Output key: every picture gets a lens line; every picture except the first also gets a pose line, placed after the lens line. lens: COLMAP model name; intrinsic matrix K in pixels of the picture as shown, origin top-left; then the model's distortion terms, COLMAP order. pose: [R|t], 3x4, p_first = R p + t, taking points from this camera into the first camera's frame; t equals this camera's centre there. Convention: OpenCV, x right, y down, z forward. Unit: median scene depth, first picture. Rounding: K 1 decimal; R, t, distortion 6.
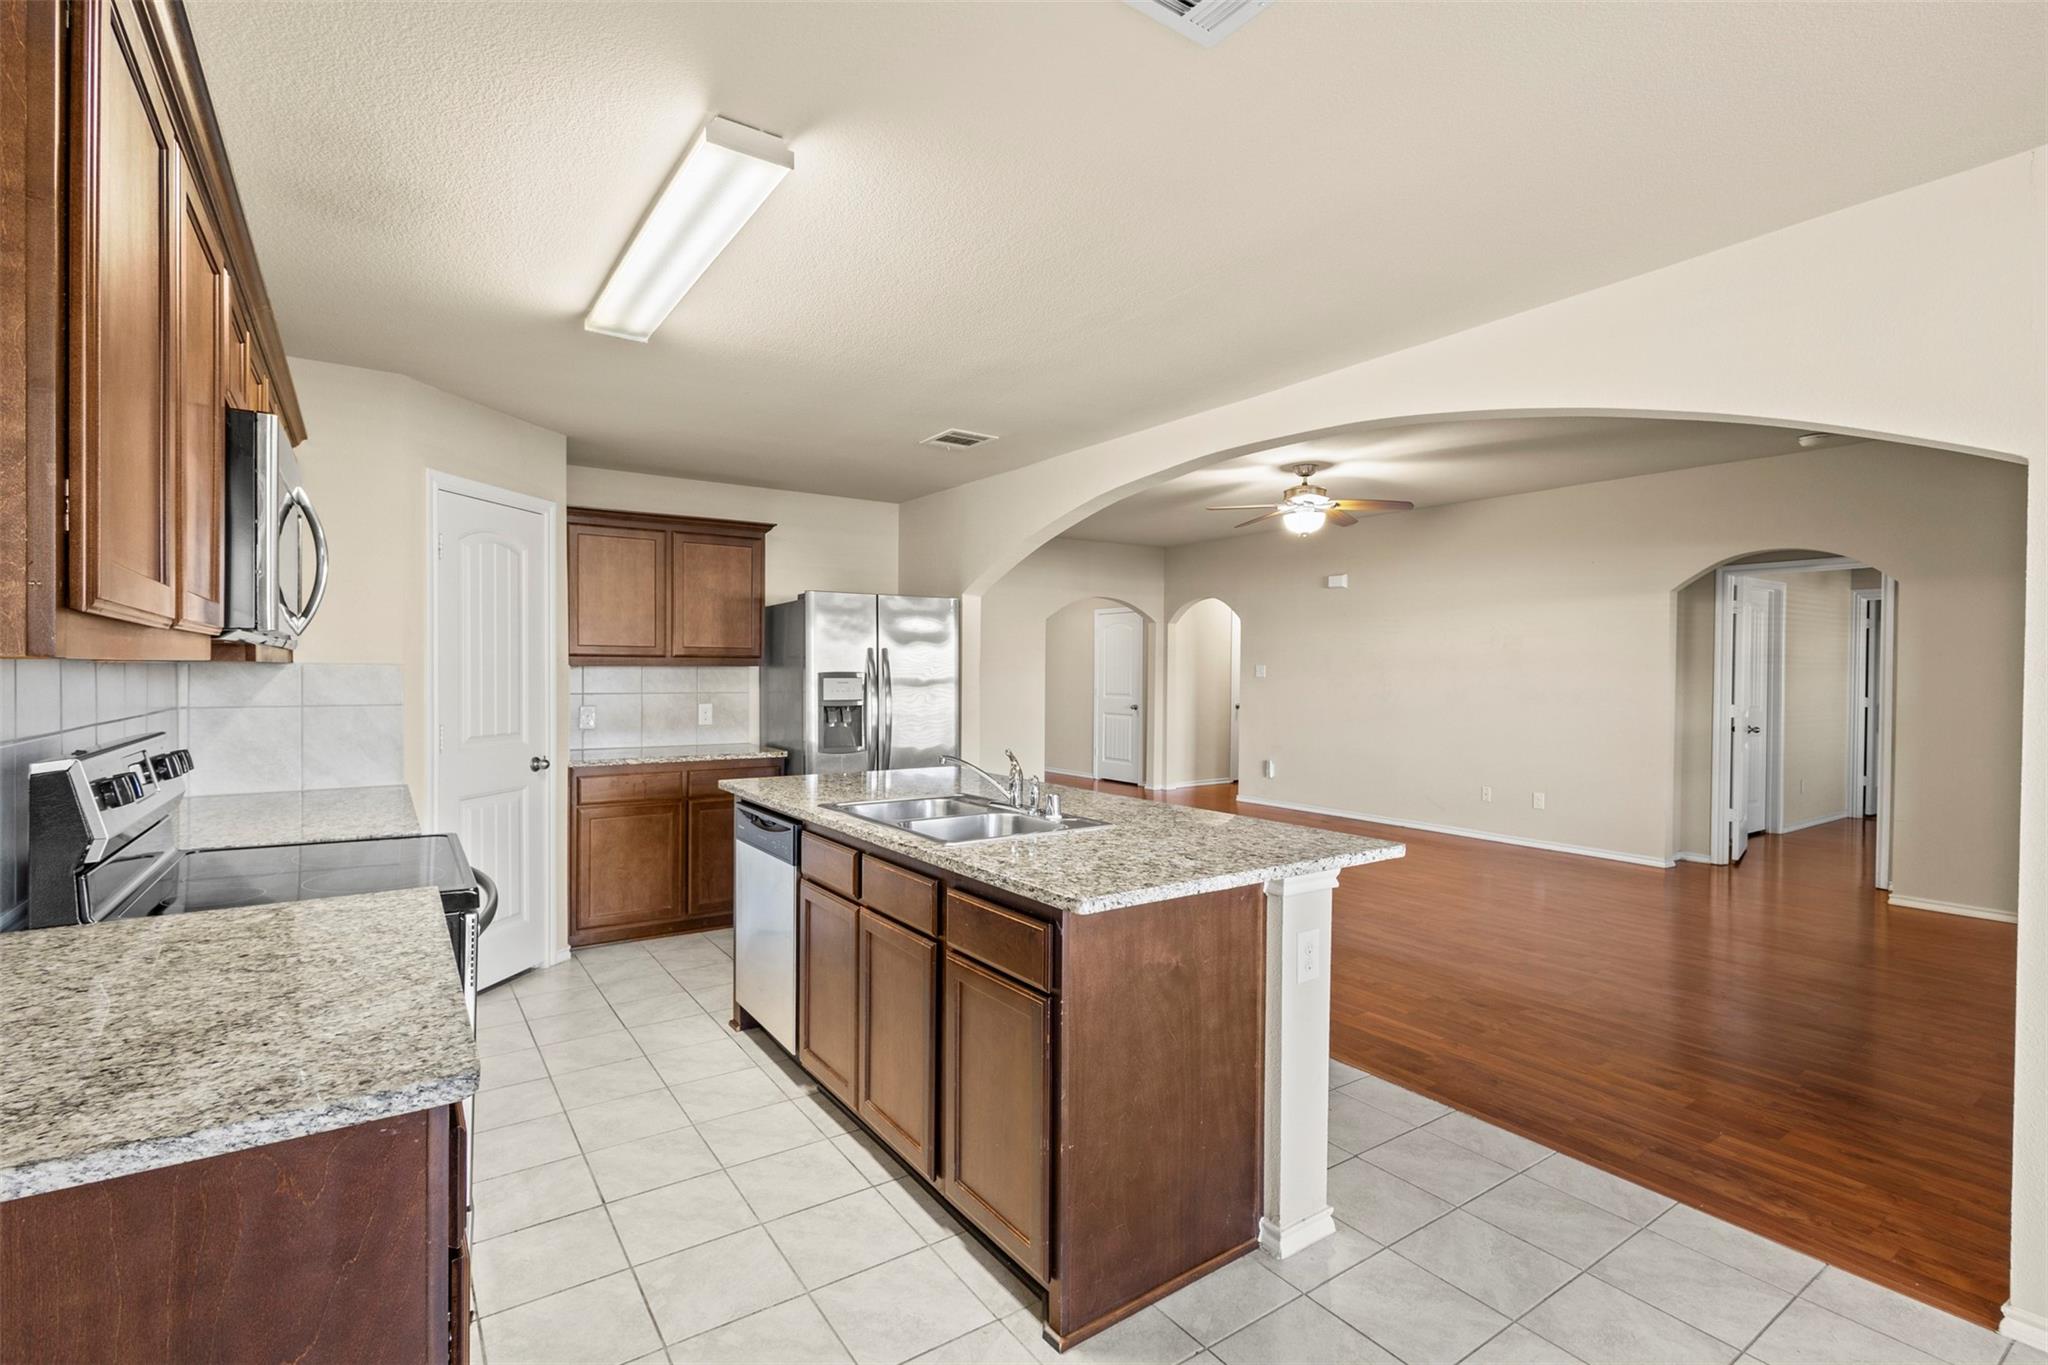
lens RADIAL K [[939.8, 0, 1017.0], [0, 939.8, 680.6], [0, 0, 1]] dist [0.010102, -0.002767]
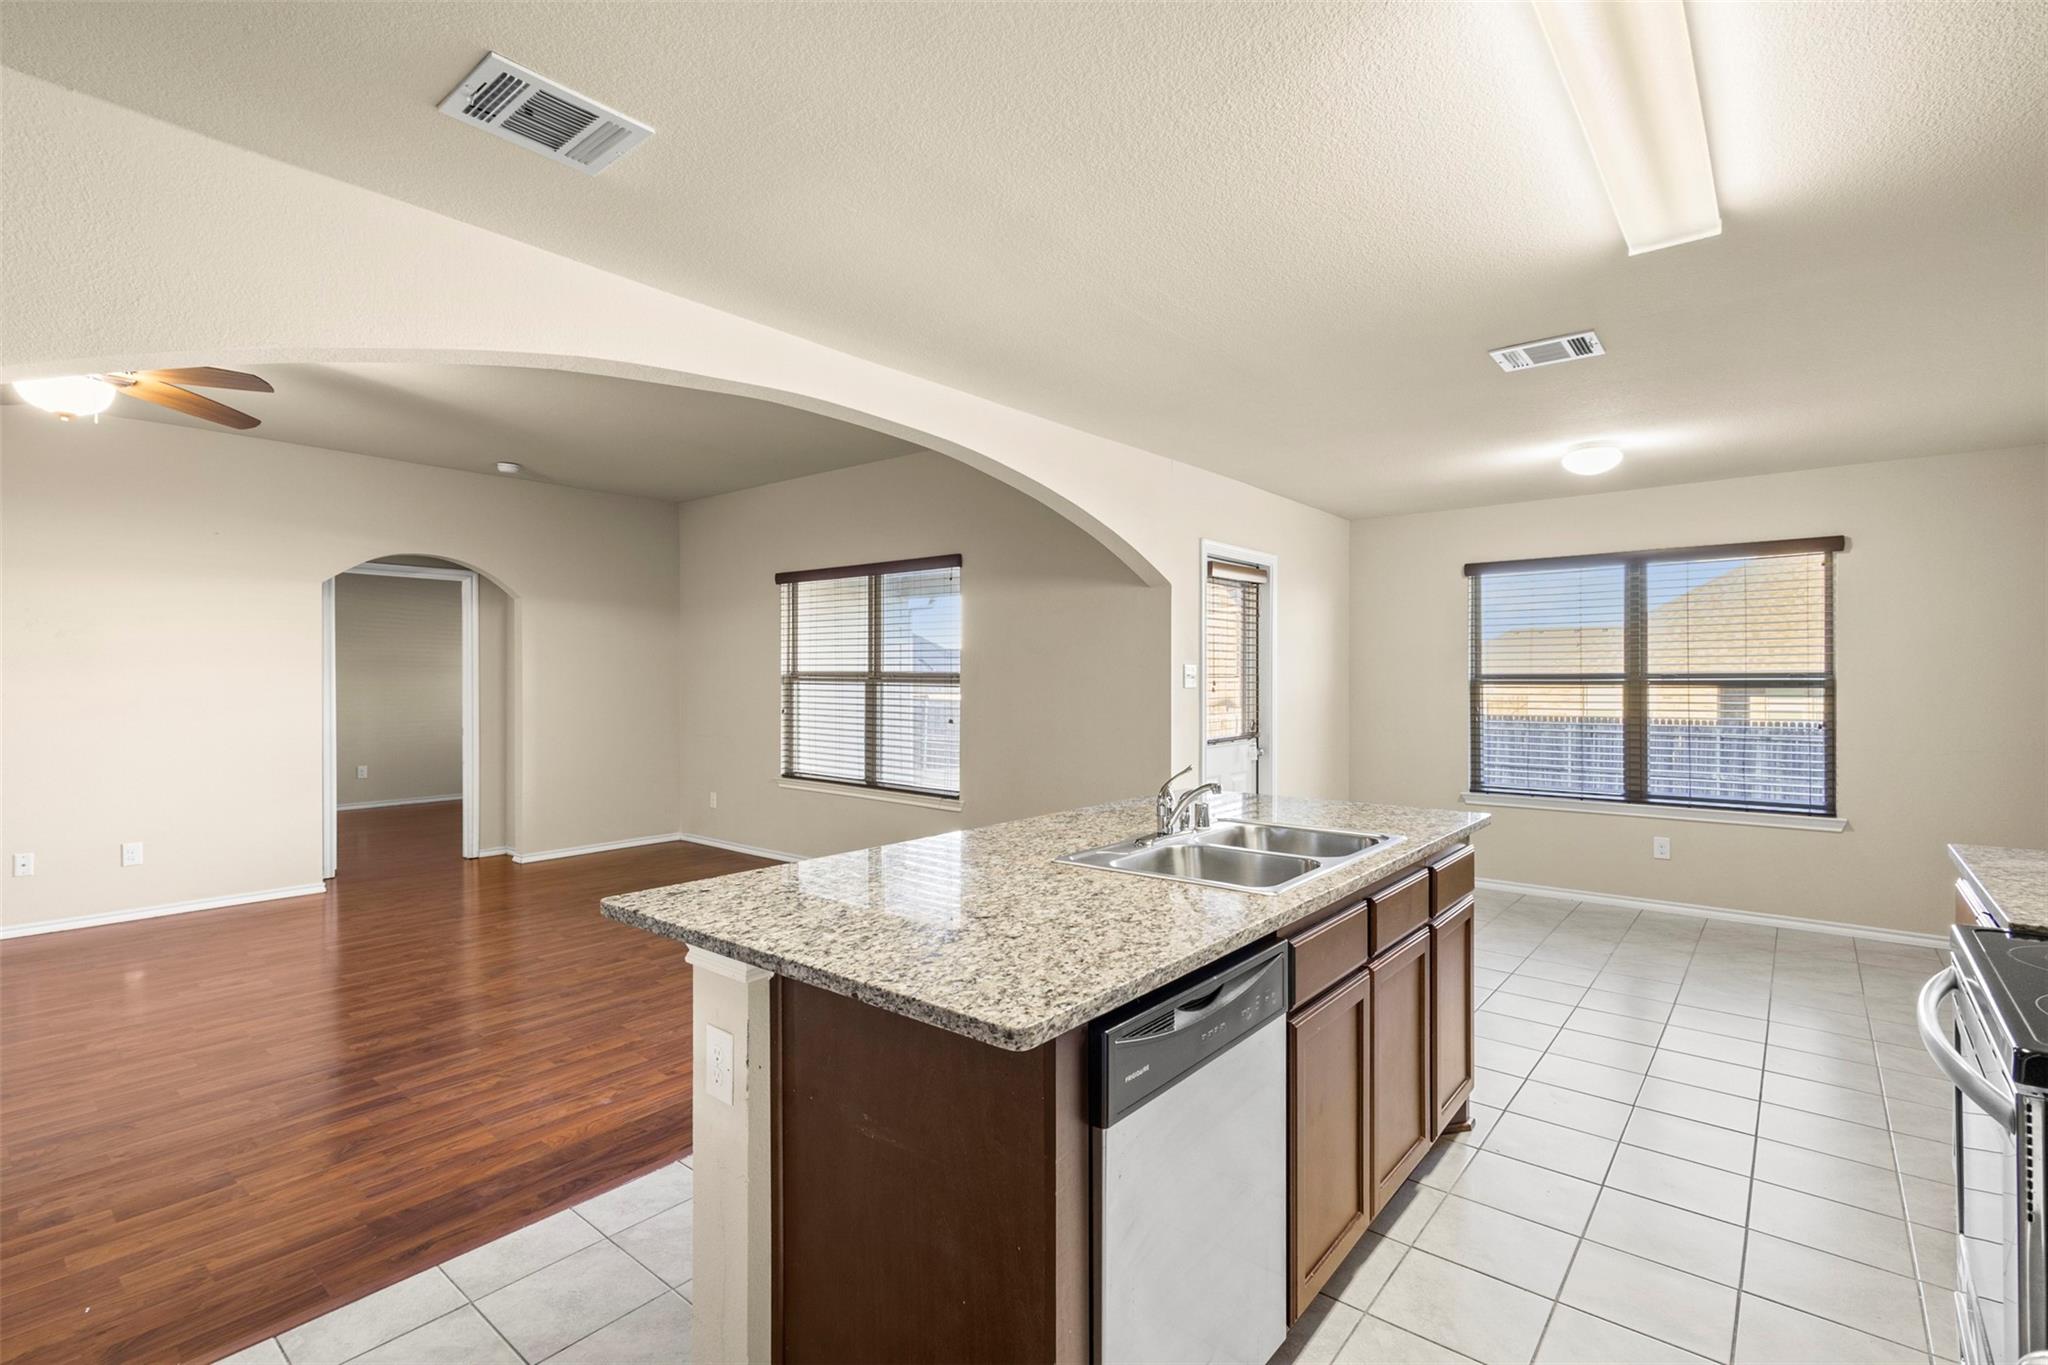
lens RADIAL K [[939.8, 0, 1006.0], [0, 939.8, 685.0], [0, 0, 1]] dist [0.010102, -0.002767]
pose [[-0.263938, -0.014967, 0.964423, -0.335282], [0.010502, 0.999776, 0.018390, -0.006819], [-0.964482, 0.014982, -0.263722, 0.595028]]
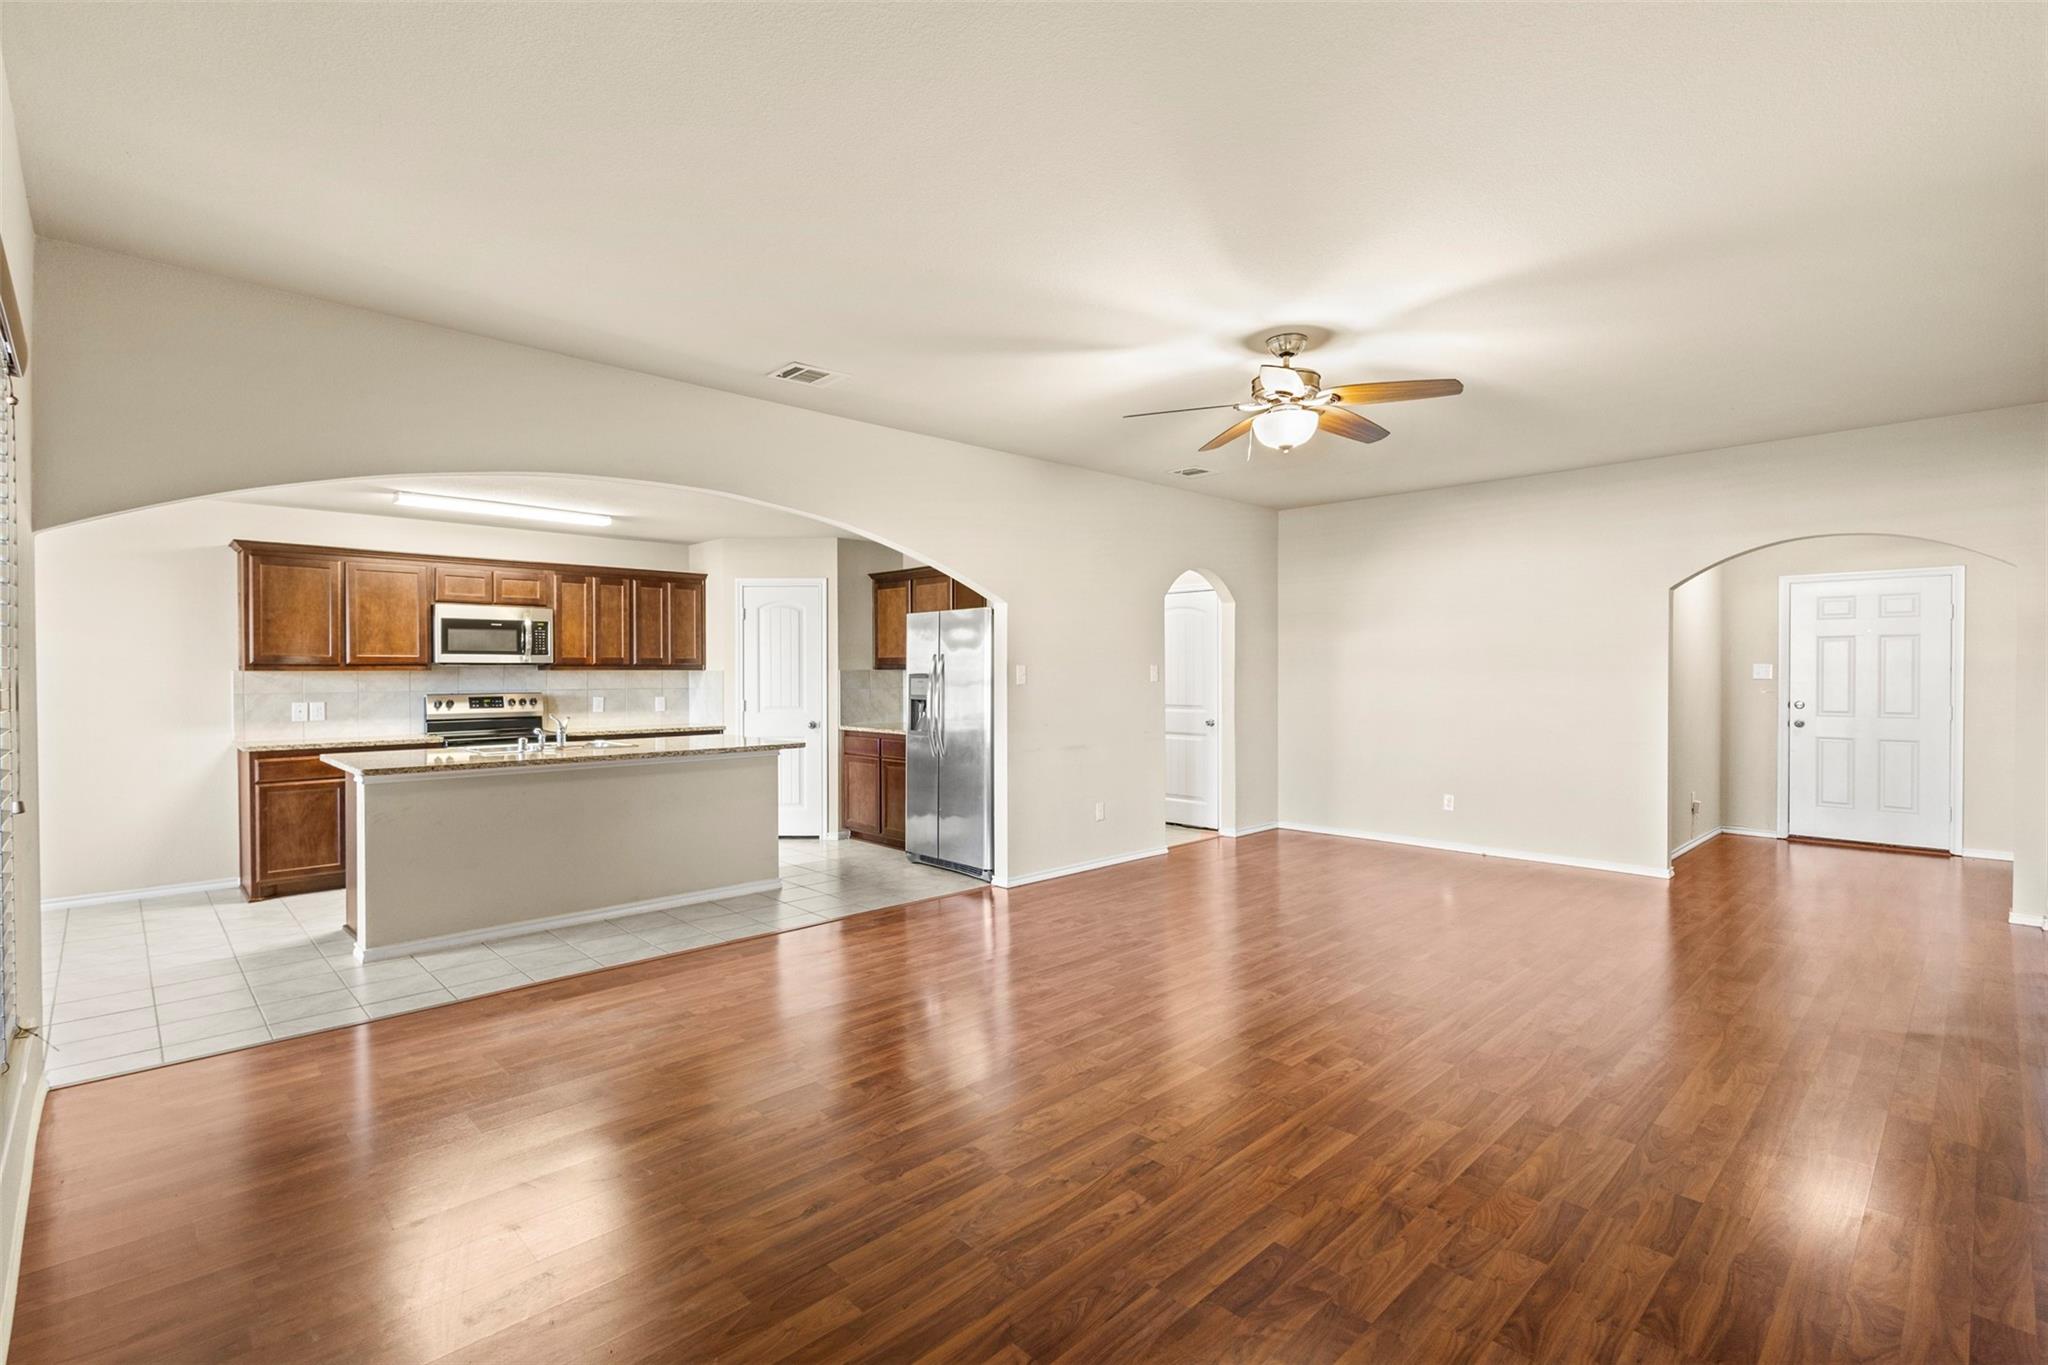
lens RADIAL K [[939.8, 0, 1016.7], [0, 939.8, 682.9], [0, 0, 1]] dist [0.010102, -0.002767]
pose [[0.162432, 0.004726, -0.986708, 0.835227], [-0.008806, 0.999956, 0.003340, -0.001401], [0.986680, 0.008147, 0.162466, 0.682649]]
